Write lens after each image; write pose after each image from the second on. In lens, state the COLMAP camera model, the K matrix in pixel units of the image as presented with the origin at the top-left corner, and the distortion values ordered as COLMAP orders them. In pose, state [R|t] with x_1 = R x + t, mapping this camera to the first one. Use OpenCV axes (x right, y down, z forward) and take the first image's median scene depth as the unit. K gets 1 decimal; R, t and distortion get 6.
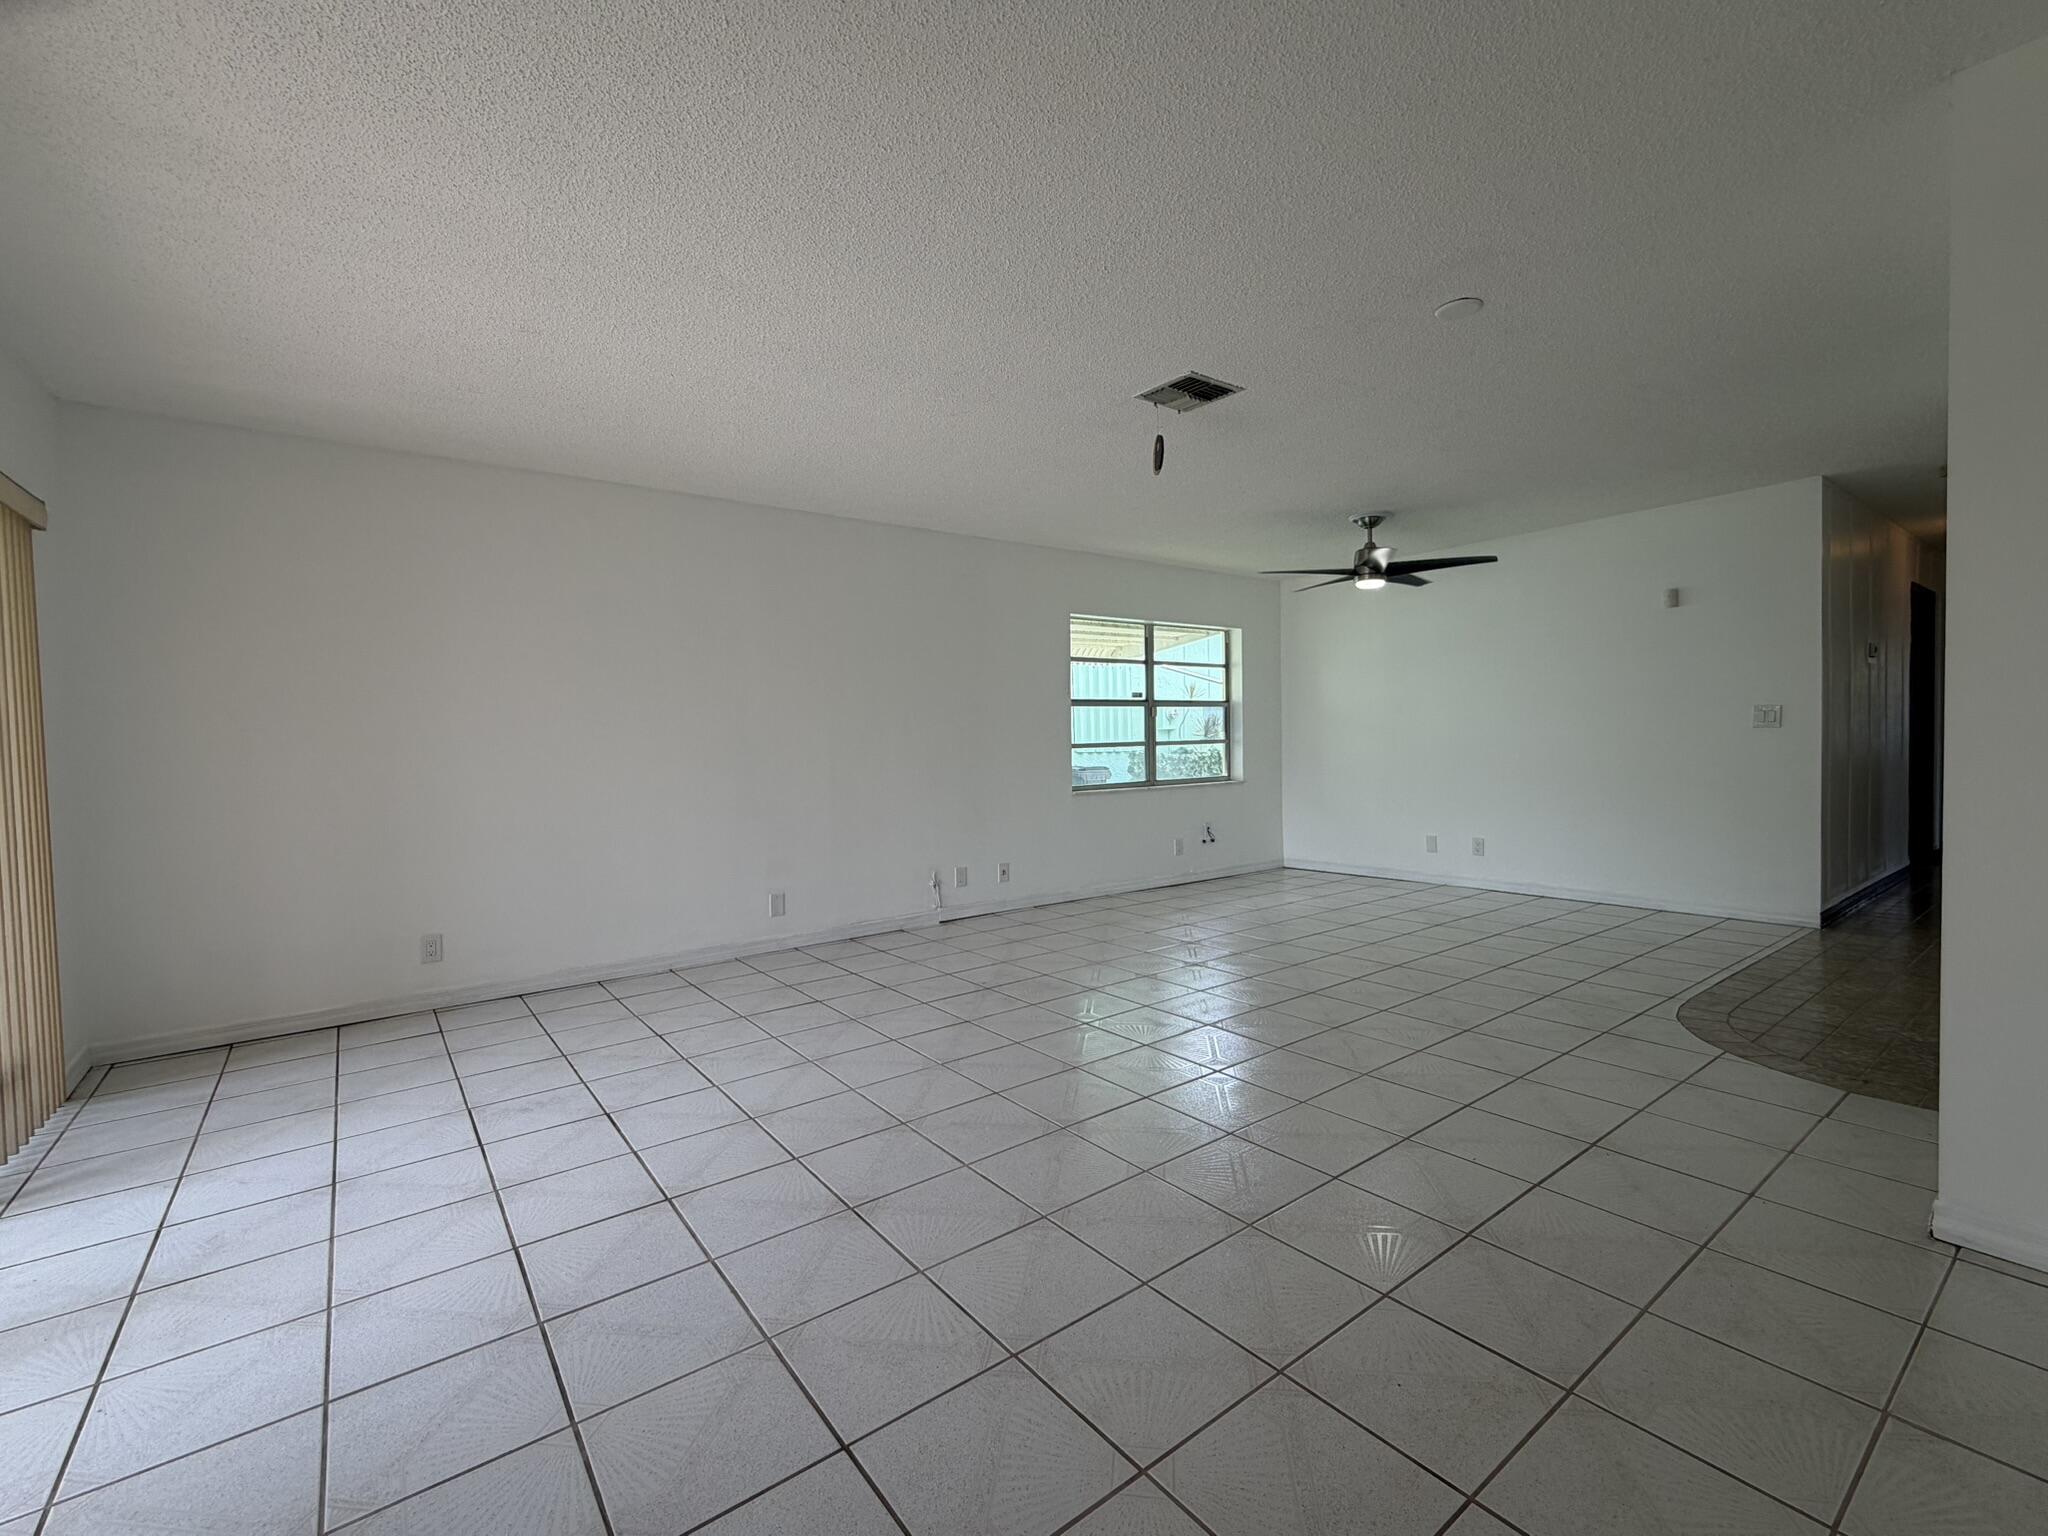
lens RADIAL K [[888.4, 0, 1024.0], [0, 888.4, 768.0], [0, 0, 1]] dist [0.002327, 0.000072]
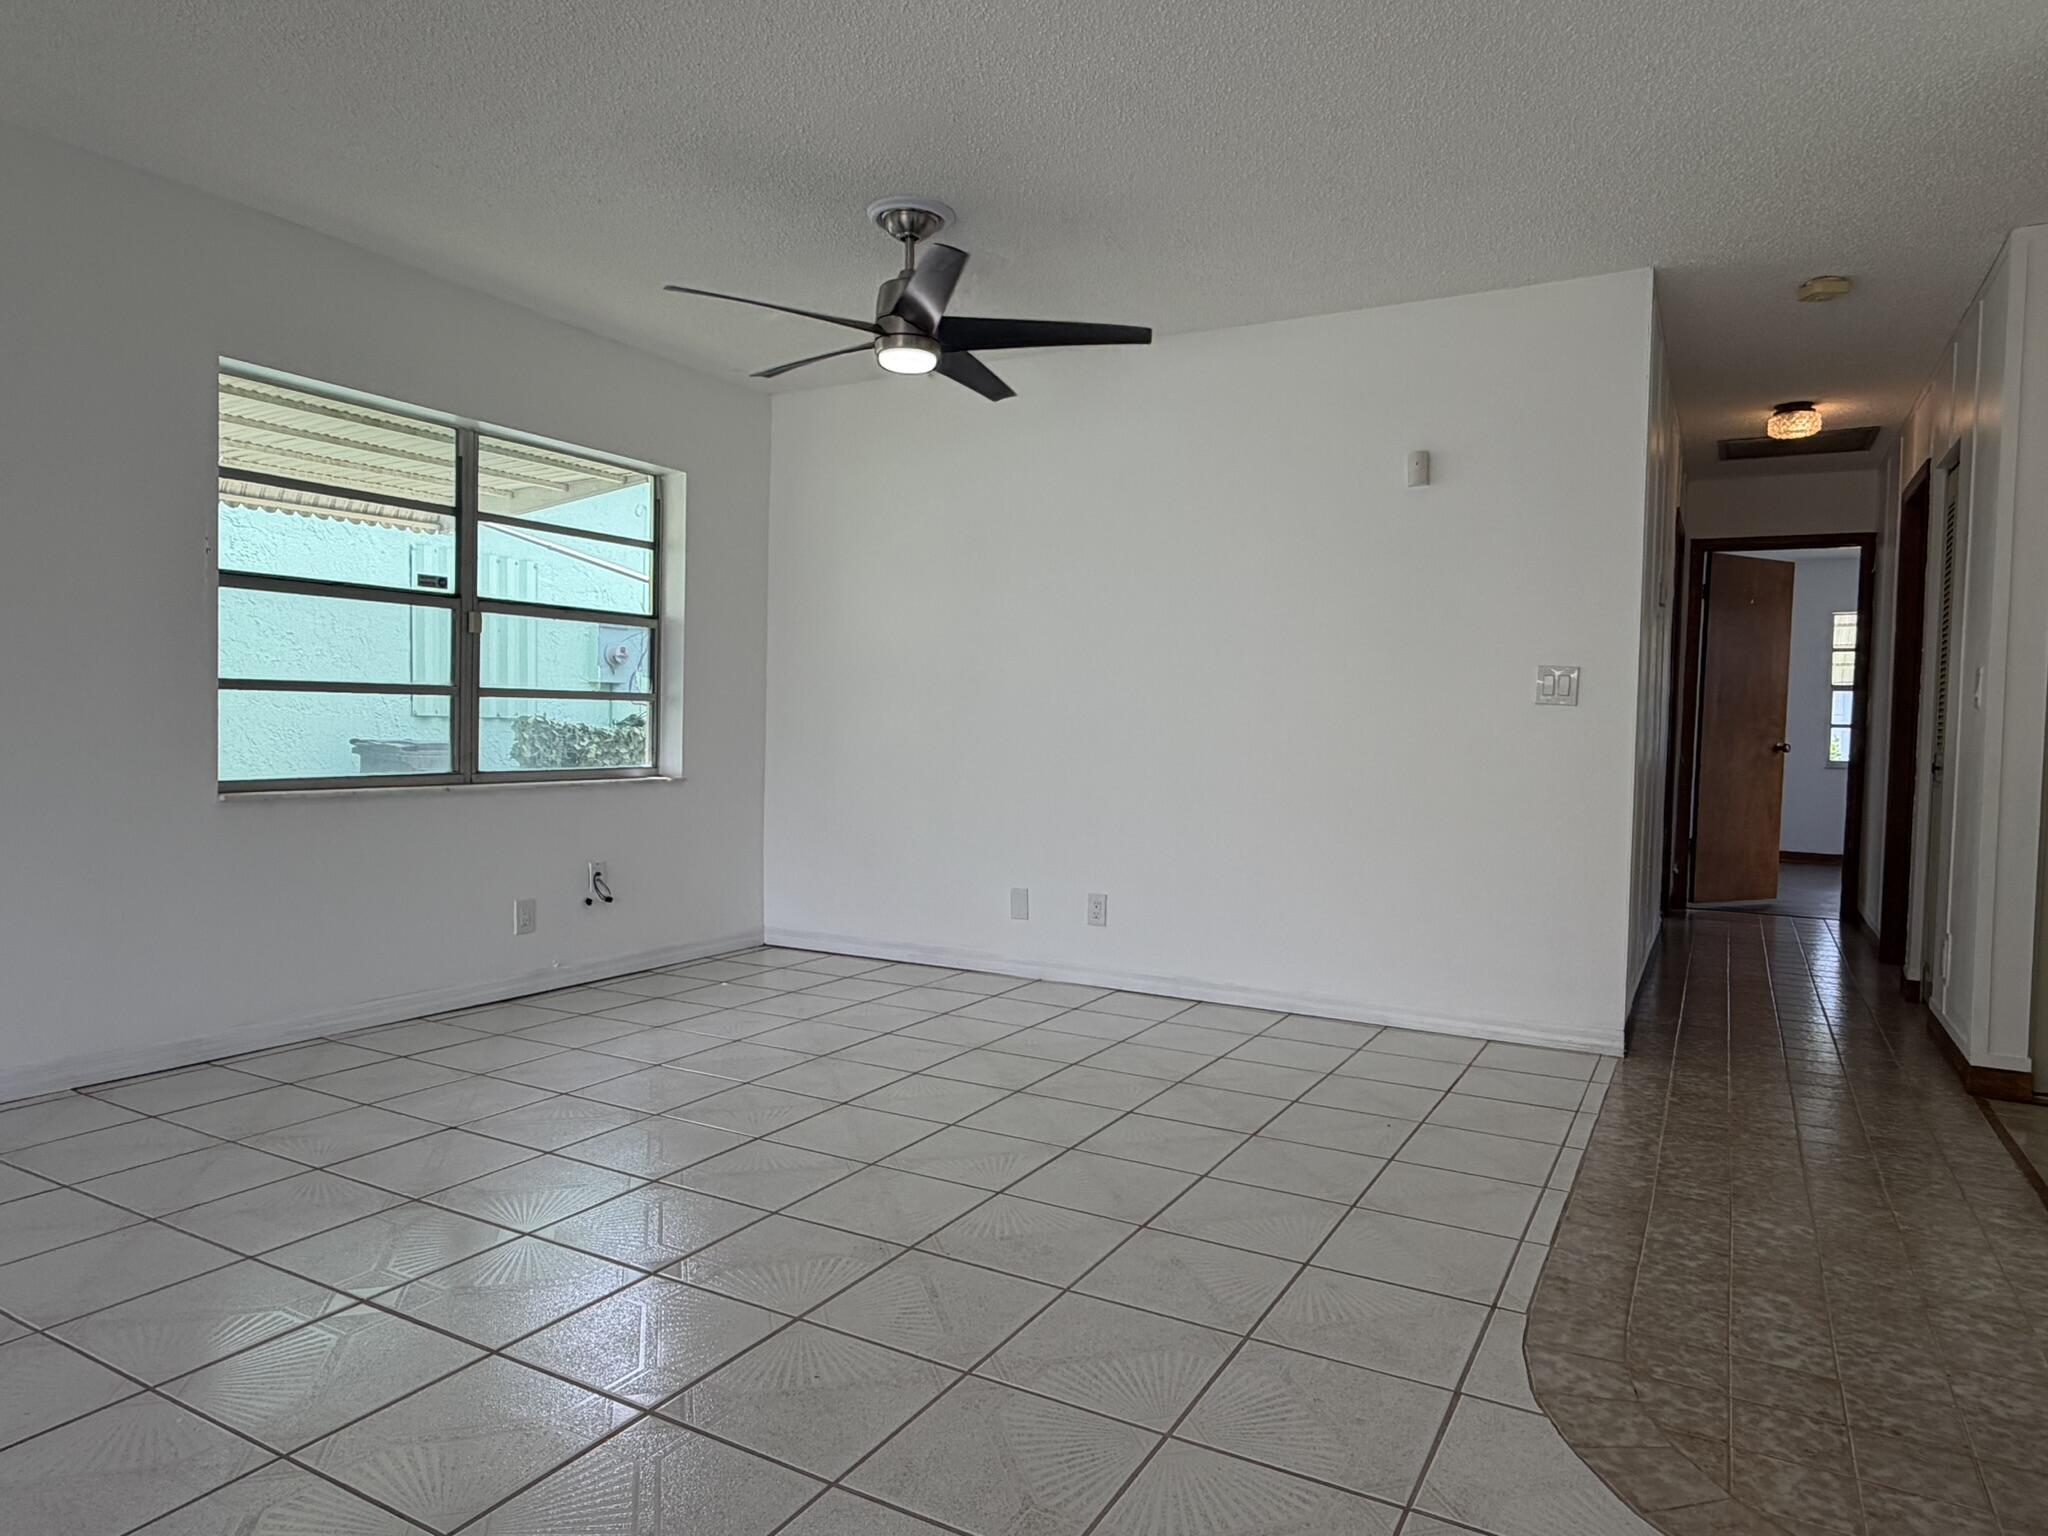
lens RADIAL K [[1326.8, 0, 1024.0], [0, 1326.8, 768.0], [0, 0, 1]] dist [0.002454, 0.000440]
pose [[0.913837, 0.026098, 0.405241, 0.272044], [-0.029488, 0.999563, 0.002123, 0.004302], [-0.405009, -0.013890, 0.914207, 0.543713]]
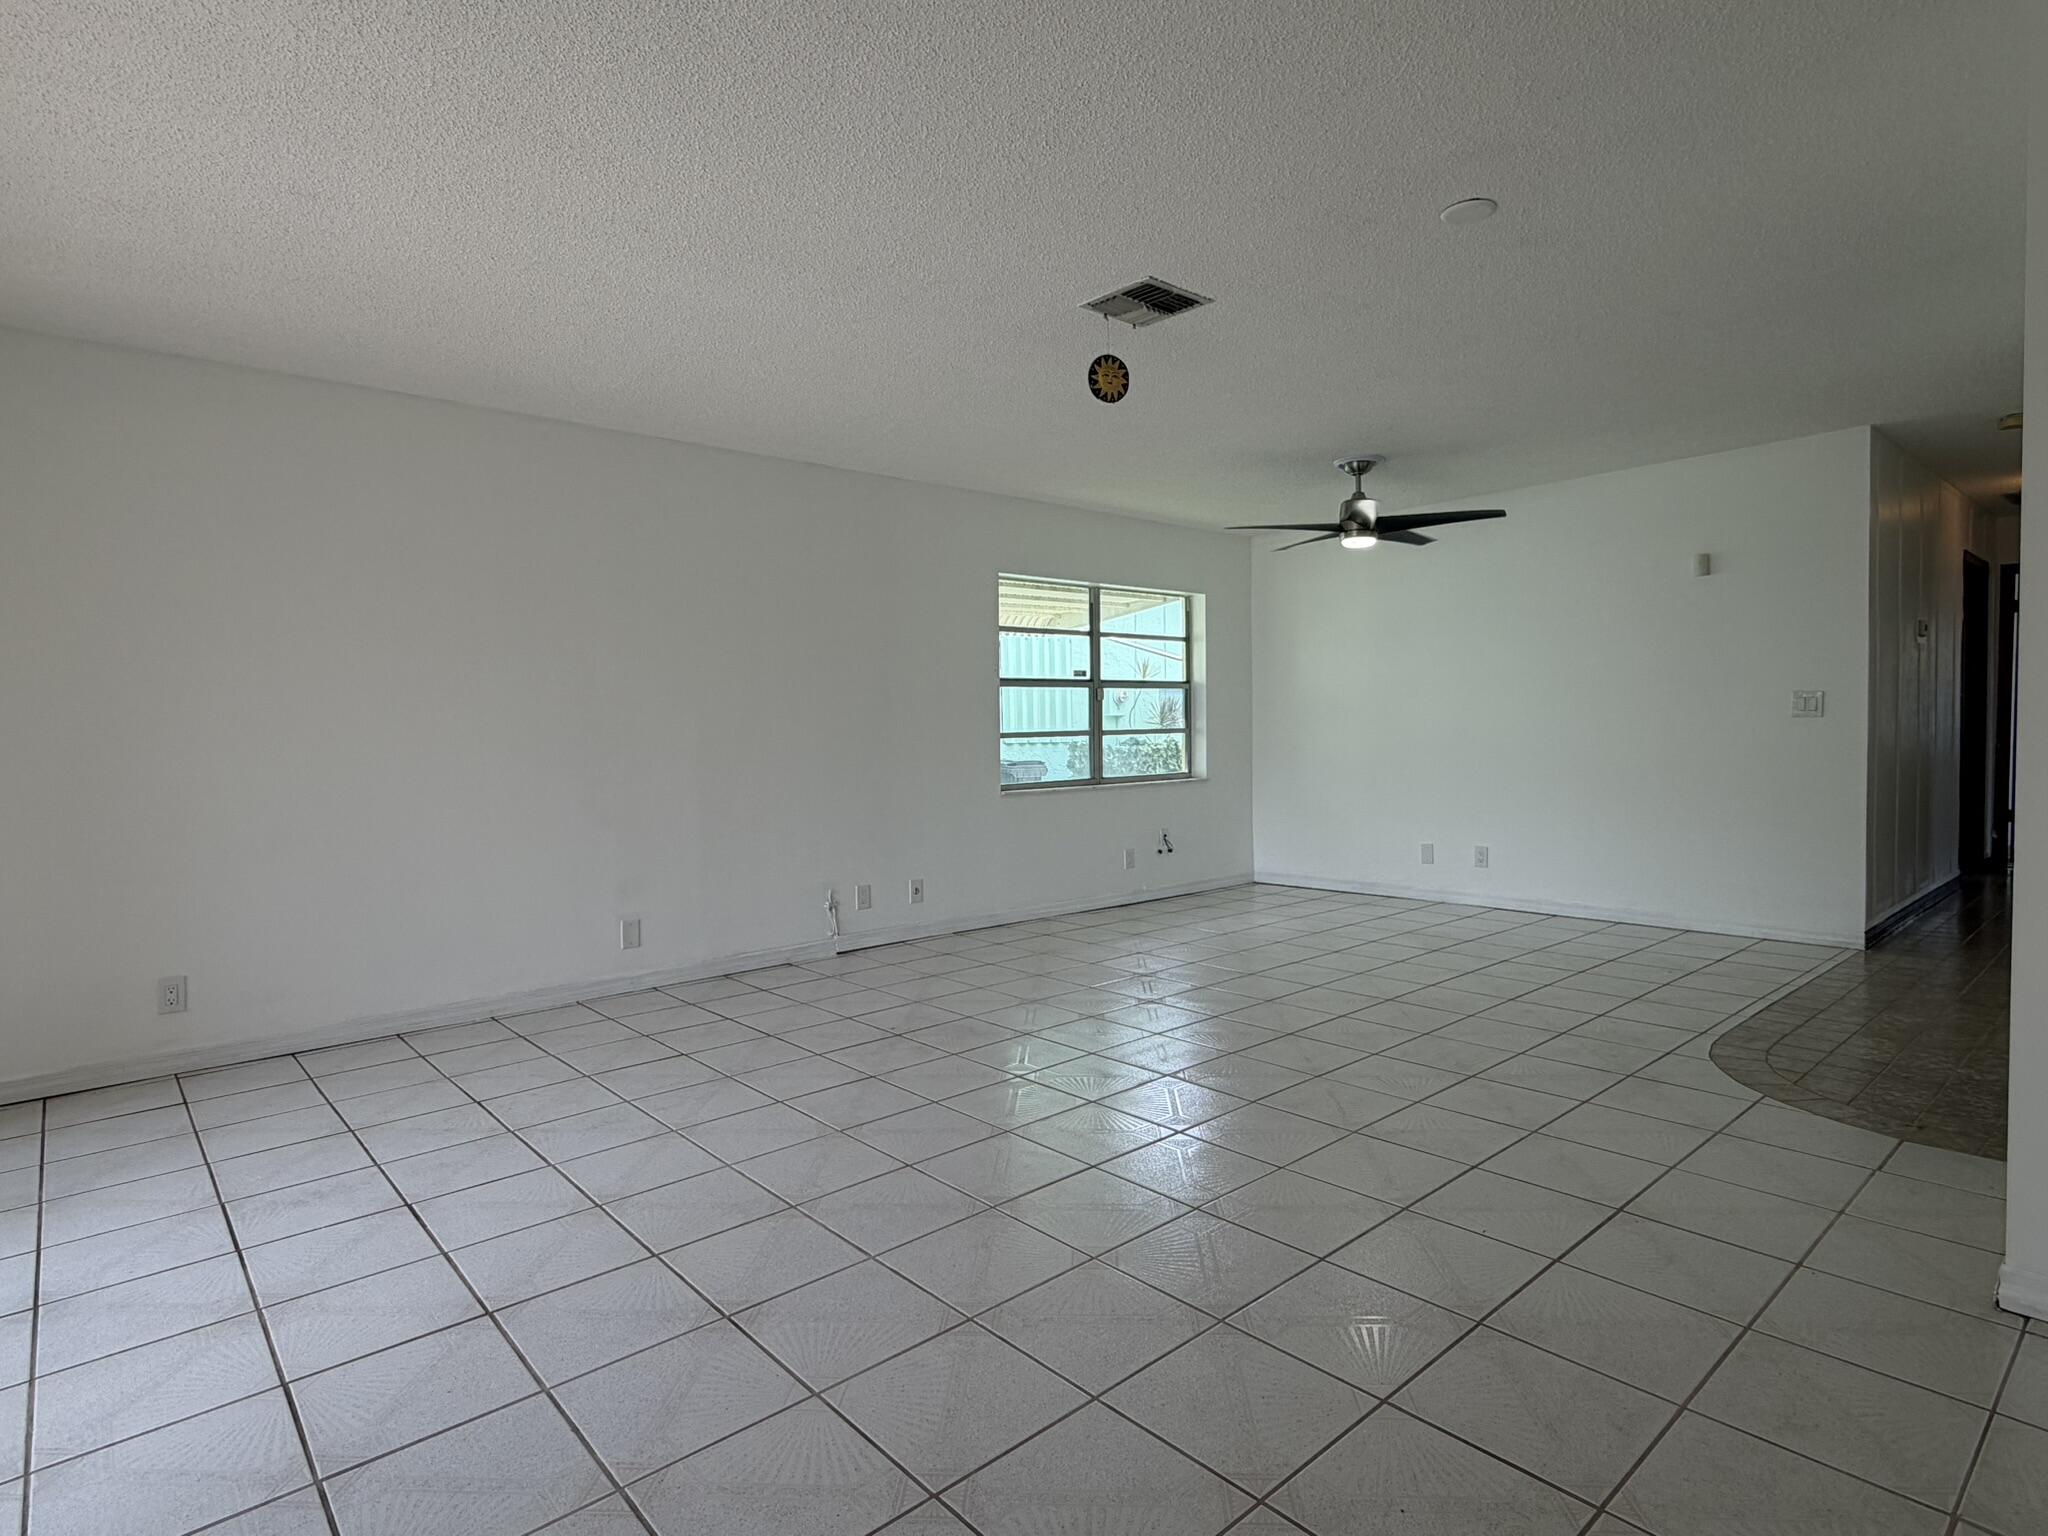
lens RADIAL K [[1084.9, 0, 1017.1], [0, 1084.9, 771.0], [0, 0, 1]] dist [0.000942, 0.000284]
pose [[0.997445, 0.001427, 0.071424, -0.003357], [-0.002007, 0.999966, 0.008045, -0.000324], [-0.071410, -0.008168, 0.997414, 0.010999]]
